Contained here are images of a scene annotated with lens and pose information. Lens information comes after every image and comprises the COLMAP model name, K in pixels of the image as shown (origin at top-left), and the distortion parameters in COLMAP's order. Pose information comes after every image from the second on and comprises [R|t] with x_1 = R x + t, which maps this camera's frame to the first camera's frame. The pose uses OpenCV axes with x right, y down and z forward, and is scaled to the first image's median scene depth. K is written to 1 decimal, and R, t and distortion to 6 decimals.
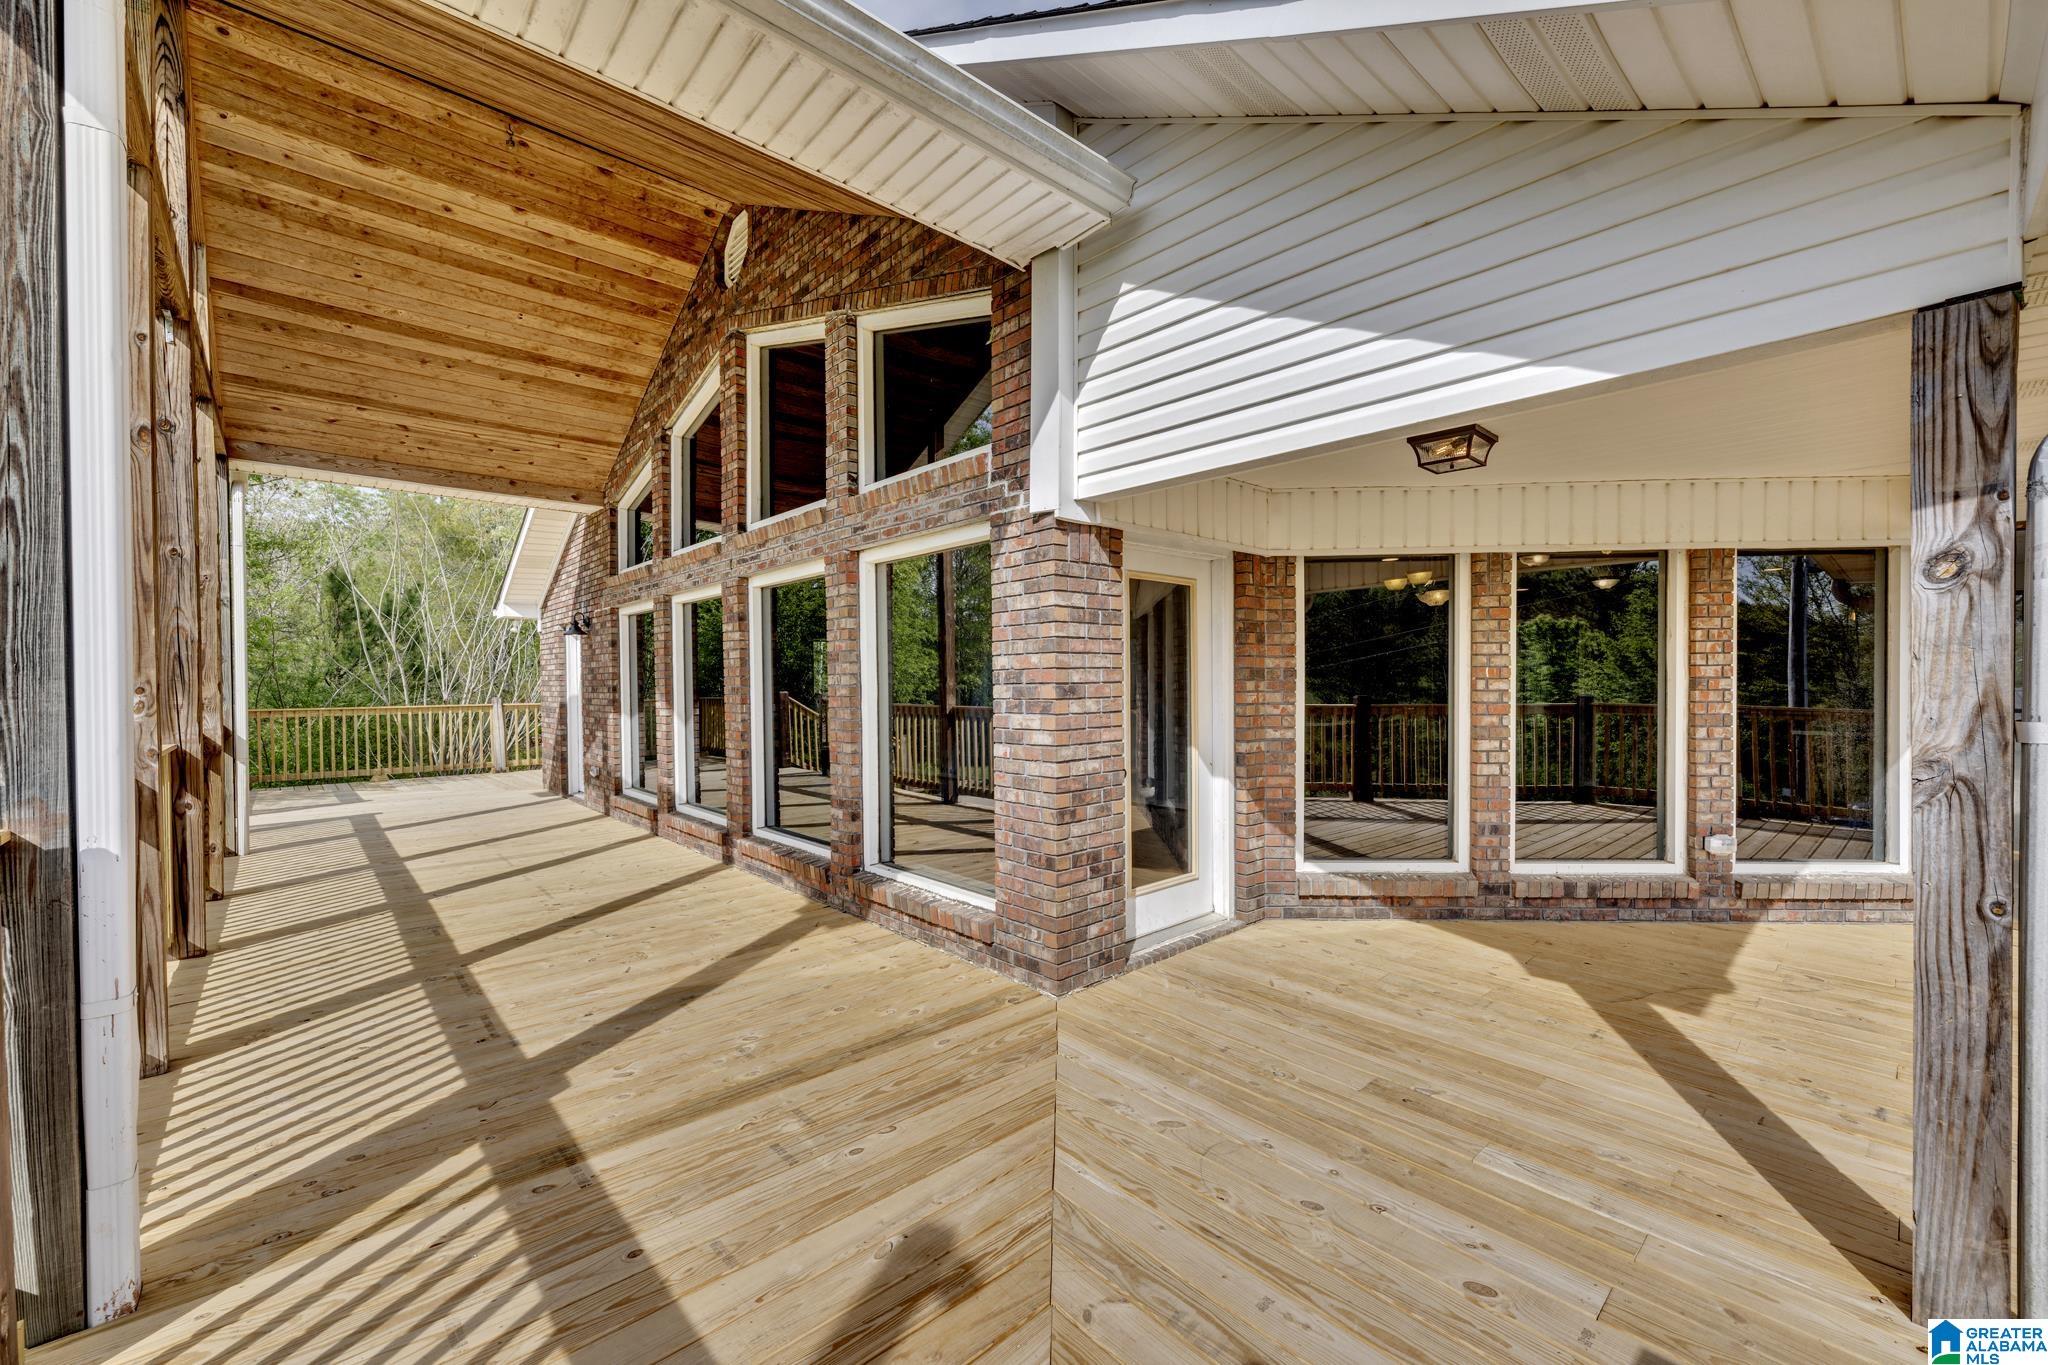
lens RADIAL K [[807.7, 0, 1025.2], [0, 807.7, 691.3], [0, 0, 1]] dist [0.000448, -0.000594]
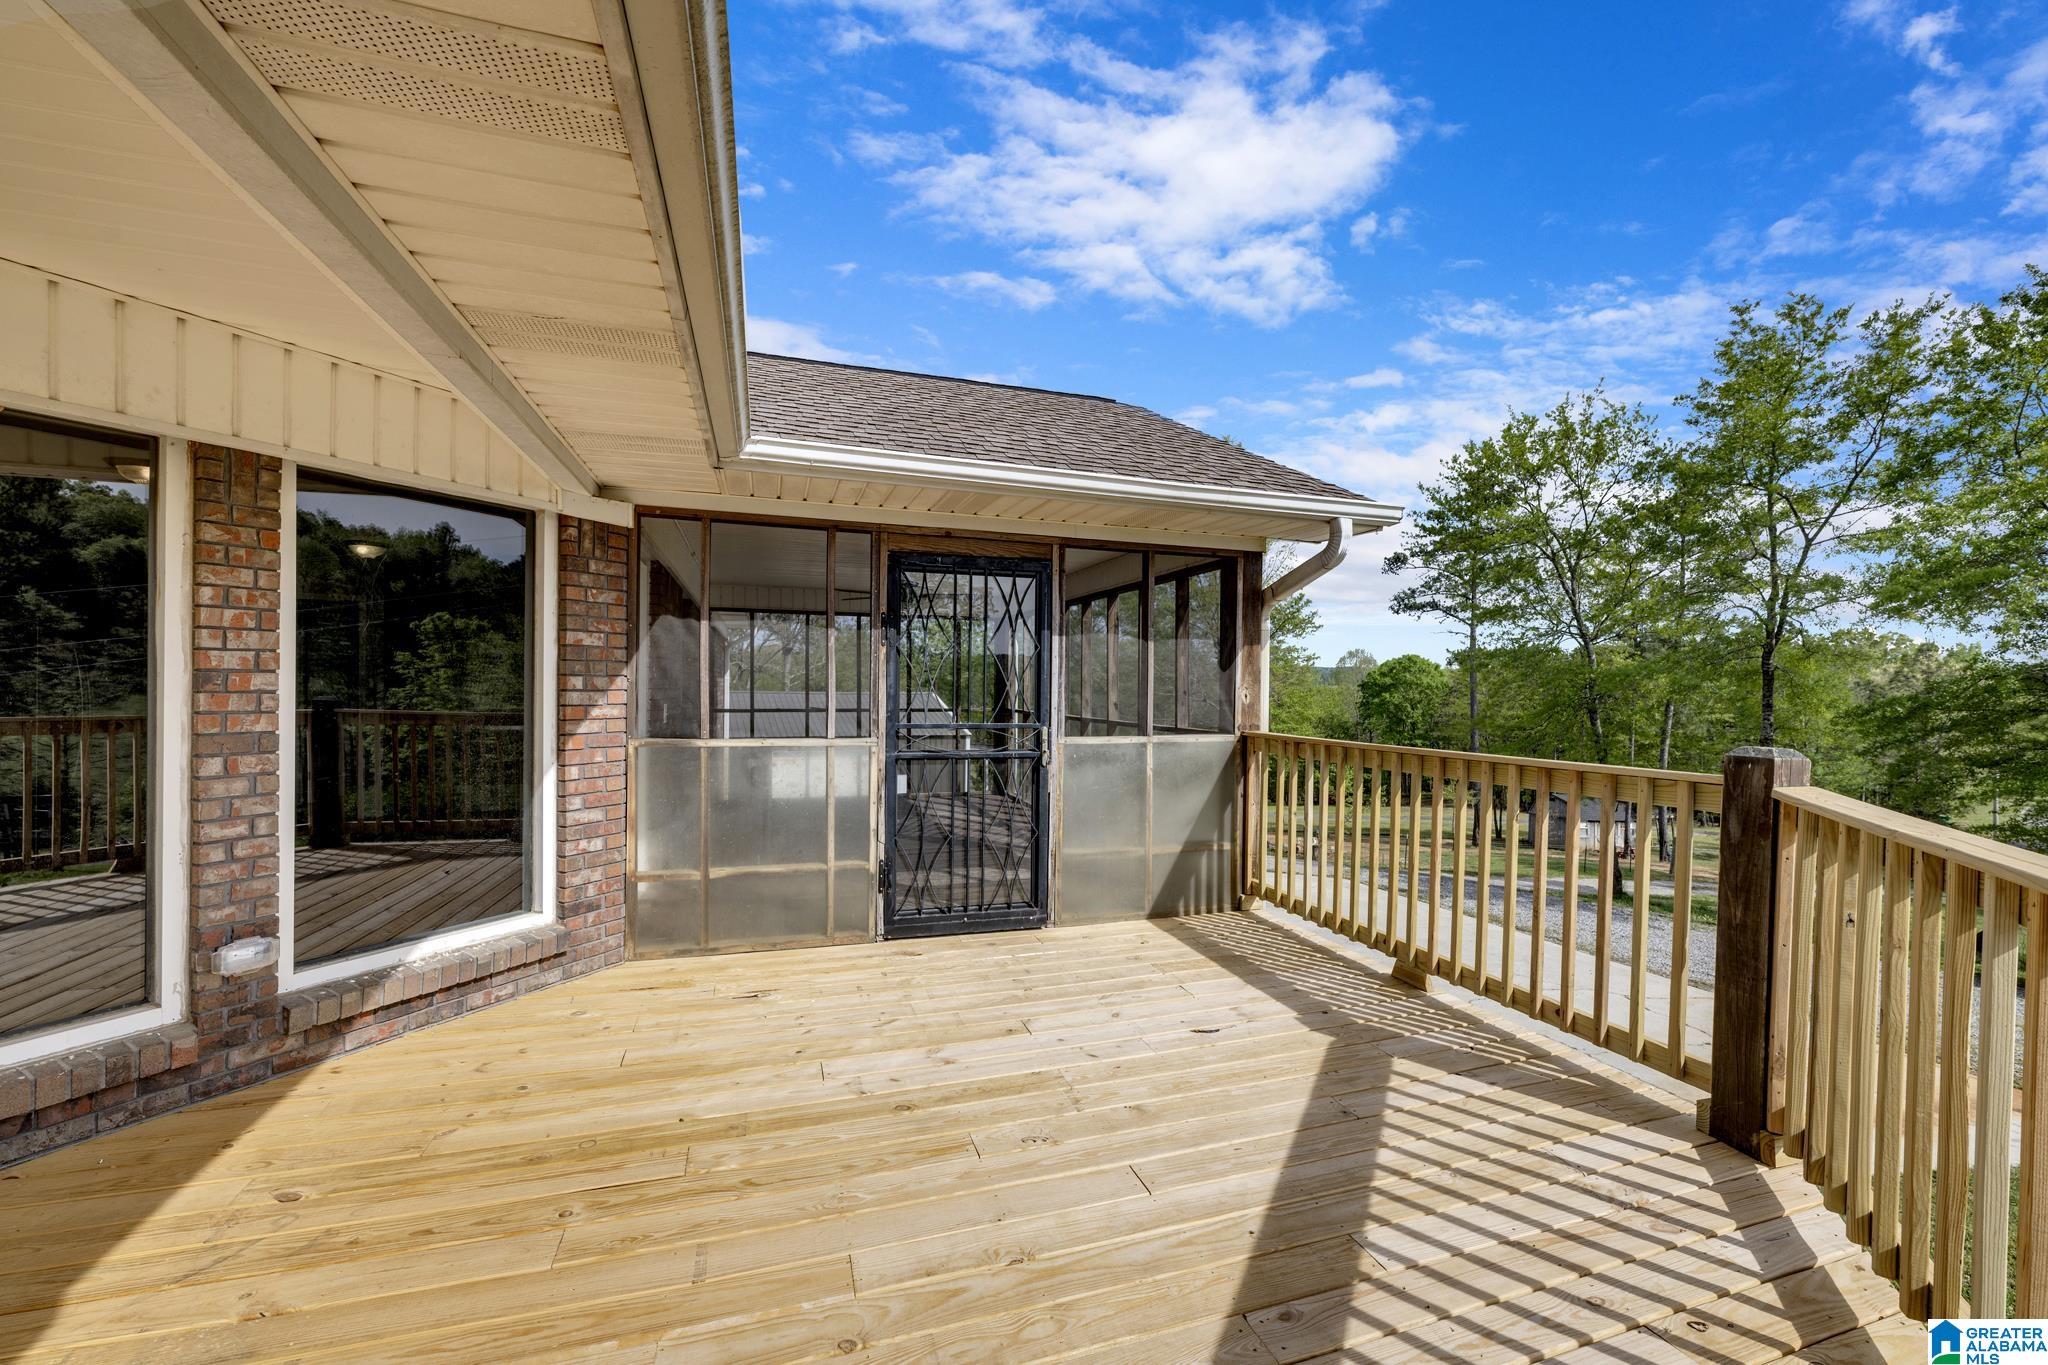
lens RADIAL K [[807.7, 0, 1025.2], [0, 807.7, 691.3], [0, 0, 1]] dist [0.000448, -0.000594]
pose [[0.402624, 0.008865, 0.915323, 0.547340], [-0.002132, 0.999959, -0.008747, 0.001719], [-0.915363, 0.001570, 0.402626, 0.244554]]
